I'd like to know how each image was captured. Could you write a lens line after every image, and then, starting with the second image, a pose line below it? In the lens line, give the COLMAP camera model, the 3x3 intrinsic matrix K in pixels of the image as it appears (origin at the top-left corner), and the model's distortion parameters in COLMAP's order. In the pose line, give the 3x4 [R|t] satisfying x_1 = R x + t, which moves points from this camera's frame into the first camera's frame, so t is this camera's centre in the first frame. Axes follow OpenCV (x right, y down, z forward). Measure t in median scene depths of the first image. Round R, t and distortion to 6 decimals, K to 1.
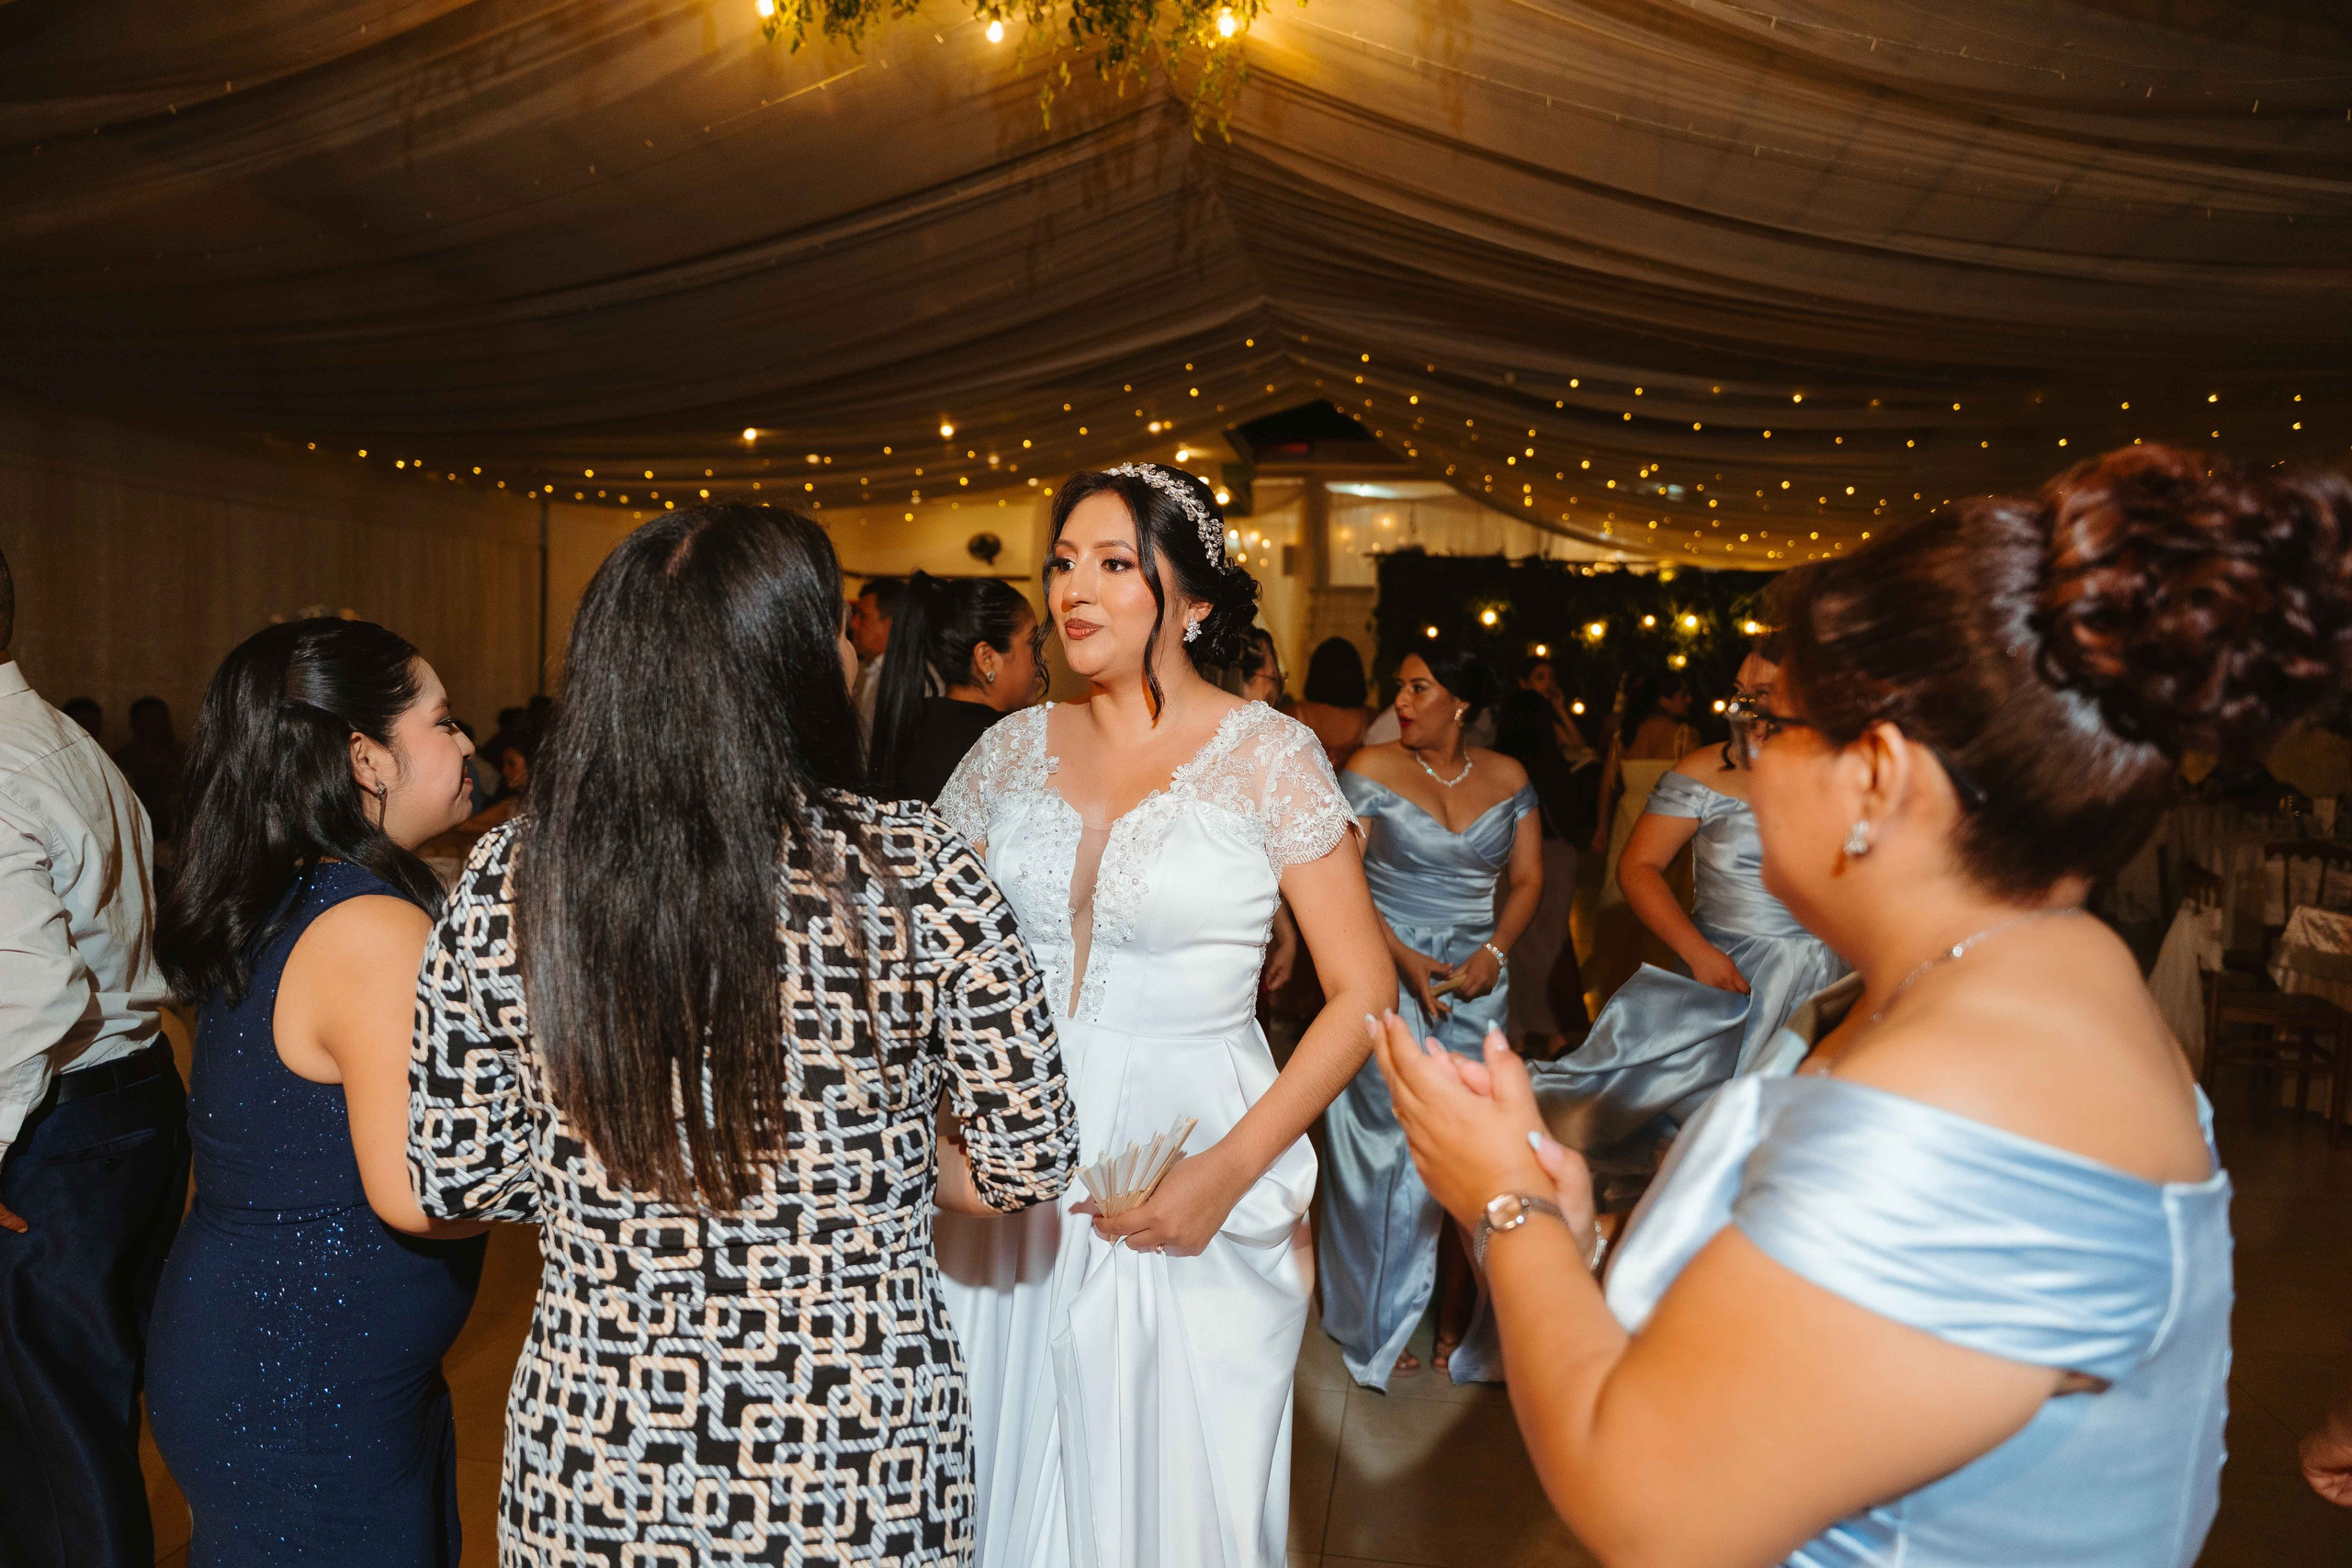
lens RADIAL K [[1547.5, 0, 1172.6], [0, 1547.5, 777.1], [0, 0, 1]] dist [0.009512, -0.019376]
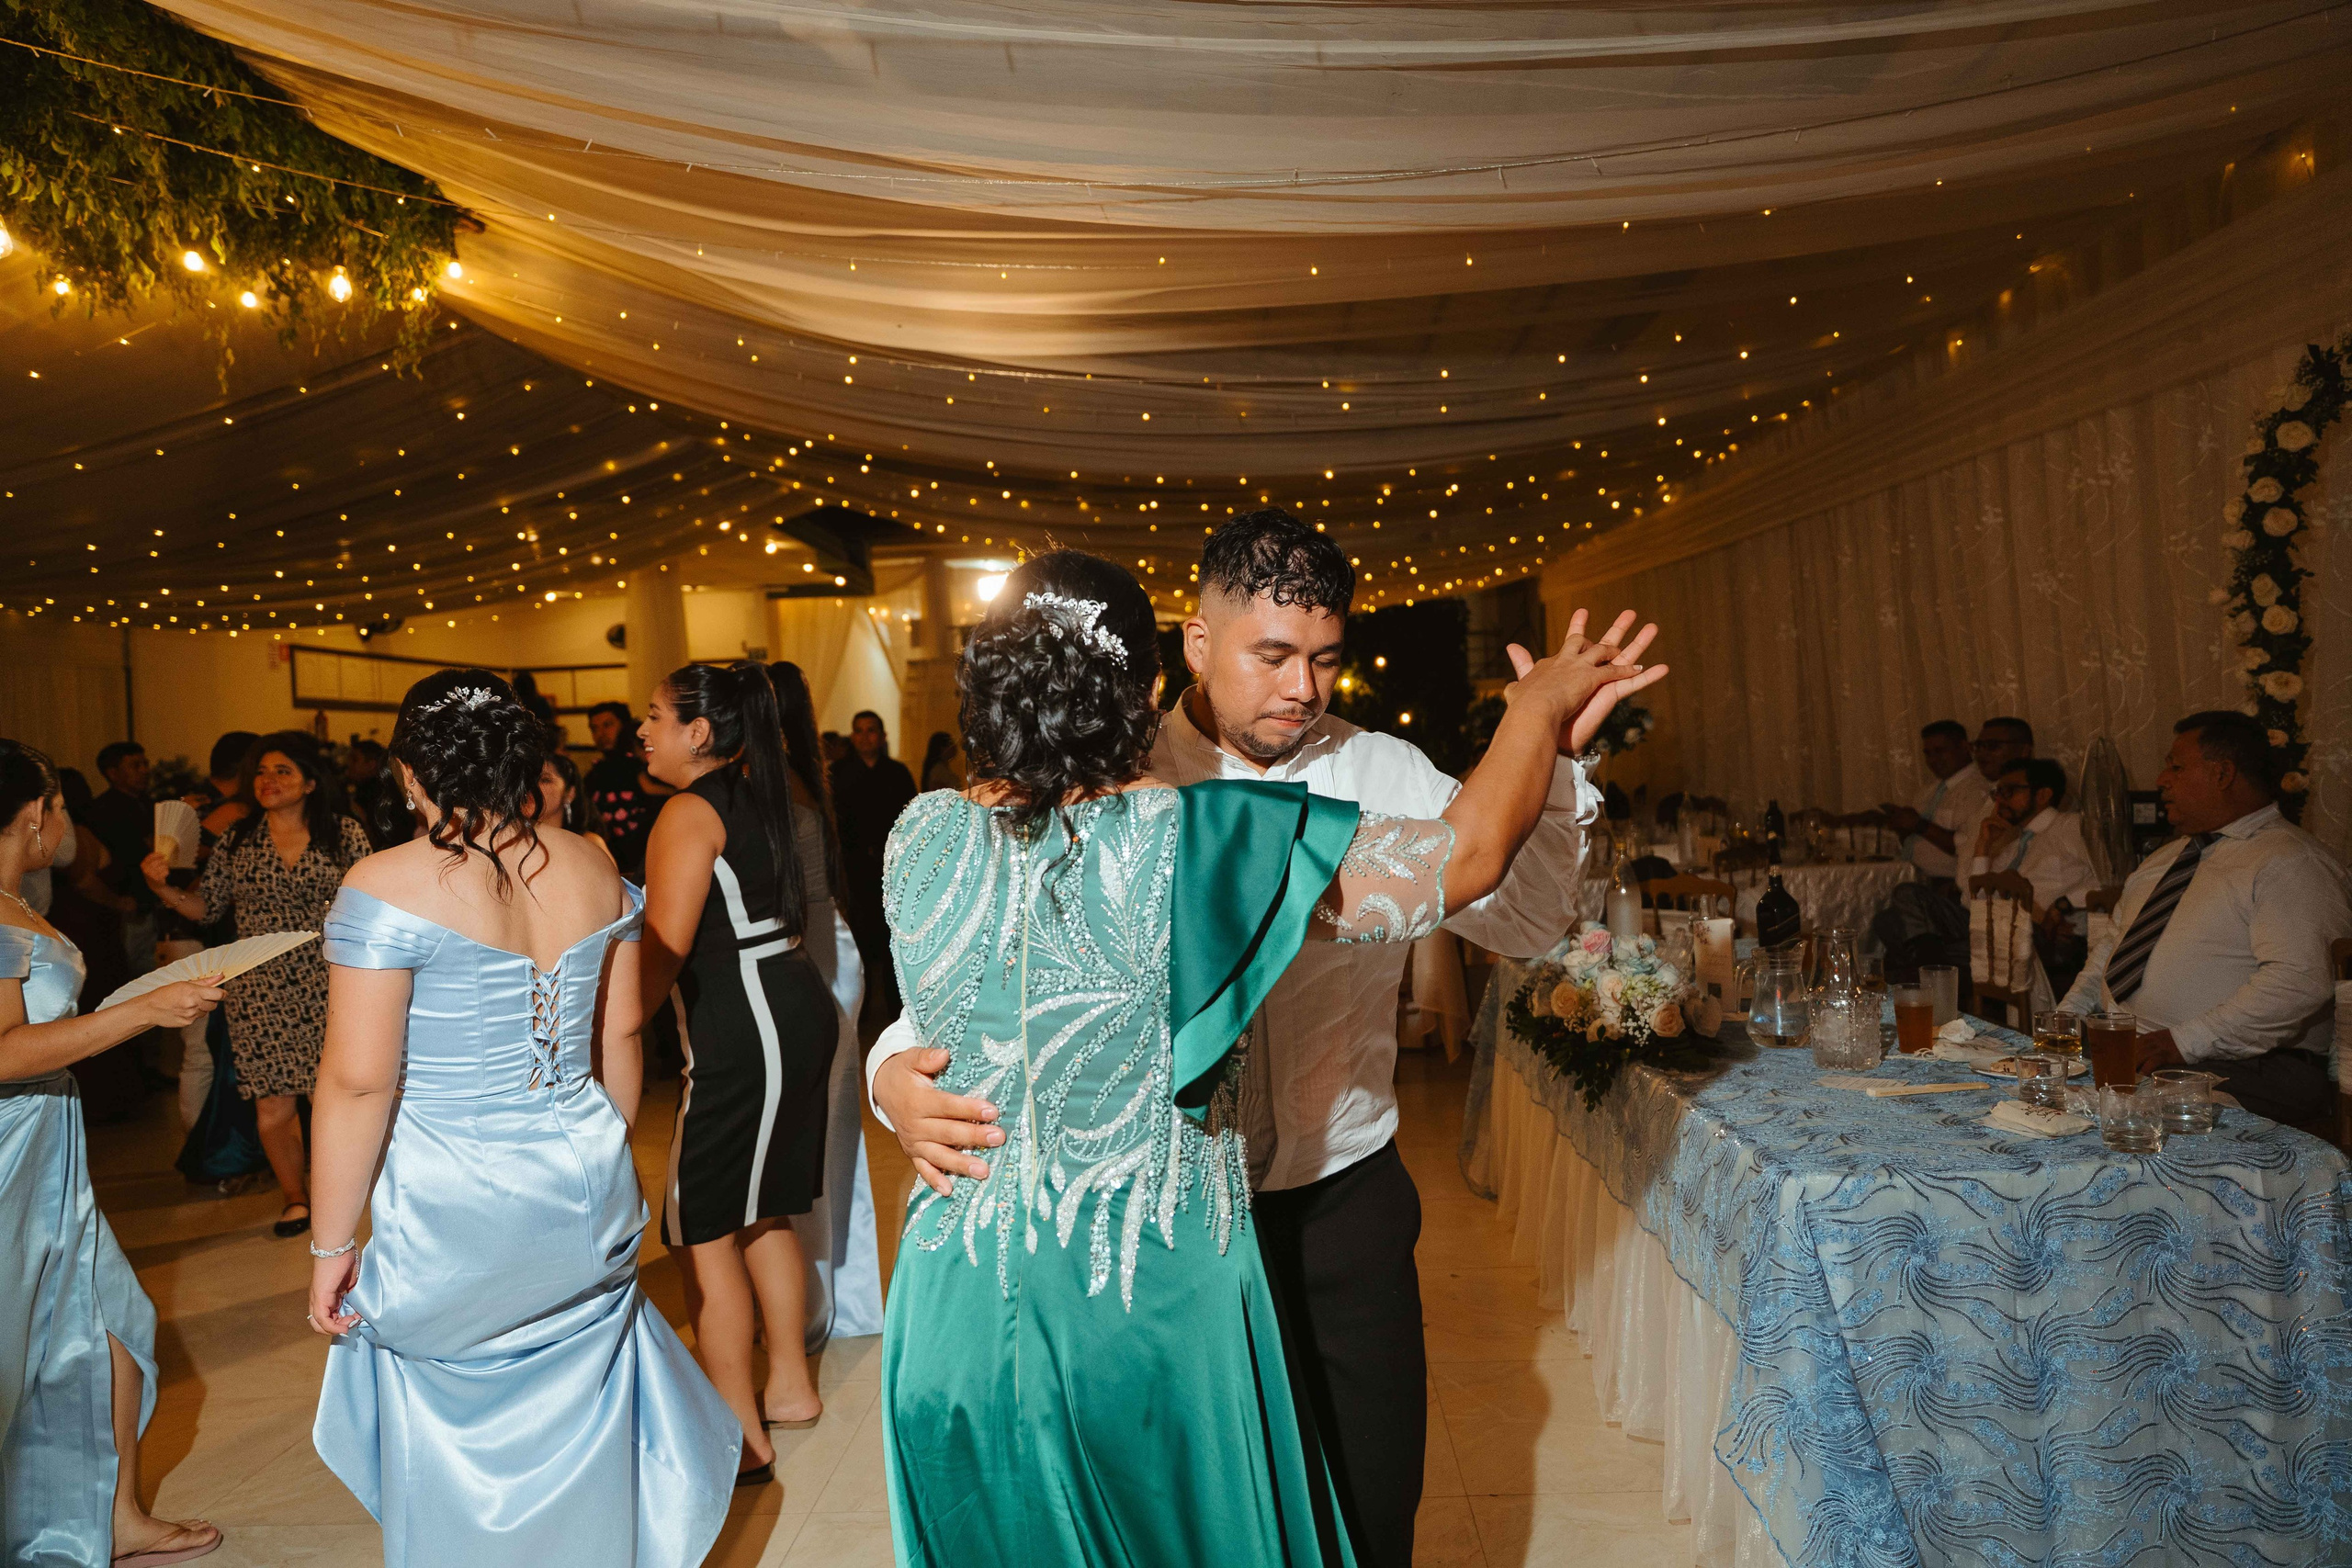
lens RADIAL K [[1547.5, 0, 1172.6], [0, 1547.5, 777.1], [0, 0, 1]] dist [0.009512, -0.019376]
pose [[0.988269, -0.068898, 0.136296, 0.202019], [0.073855, 0.996767, -0.031651, 0.015352], [-0.133675, 0.041346, 0.990162, -0.183784]]
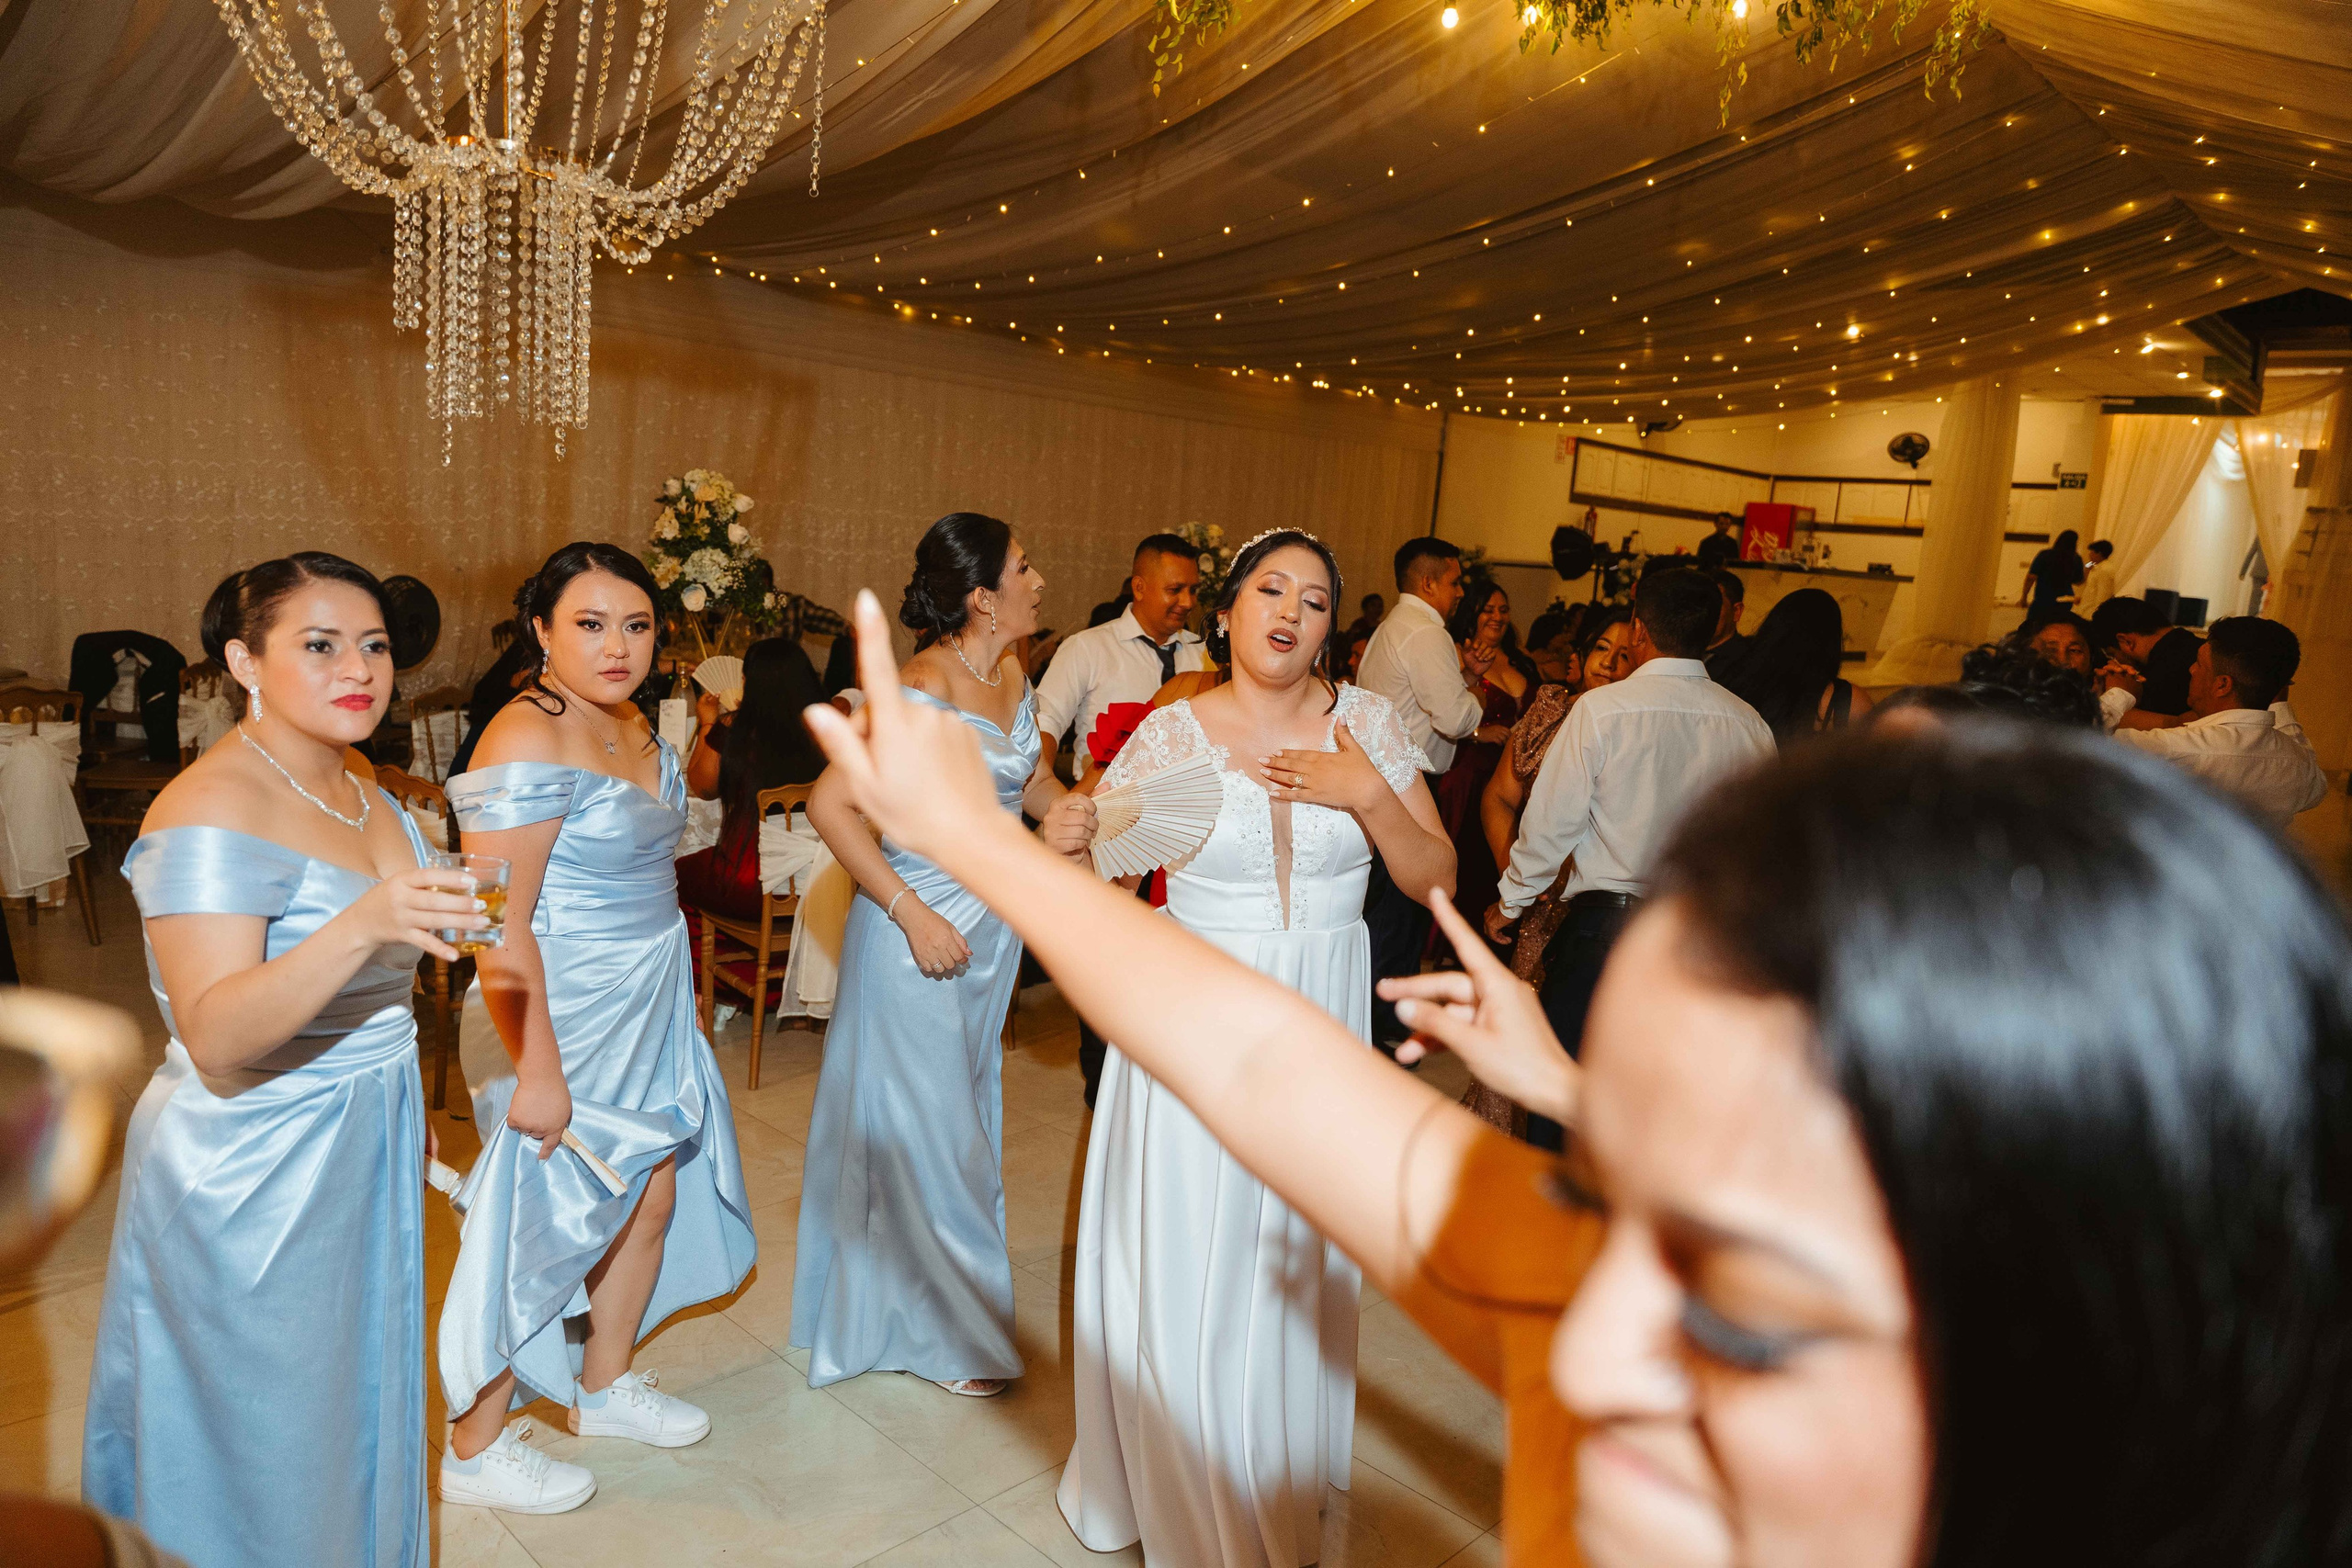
lens RADIAL K [[1547.5, 0, 1172.6], [0, 1547.5, 777.1], [0, 0, 1]] dist [0.009512, -0.019376]
pose [[0.829679, 0.124139, -0.544262, 0.087422], [-0.084118, 0.991630, 0.097948, -0.015077], [0.551866, -0.035483, 0.833178, -0.045538]]
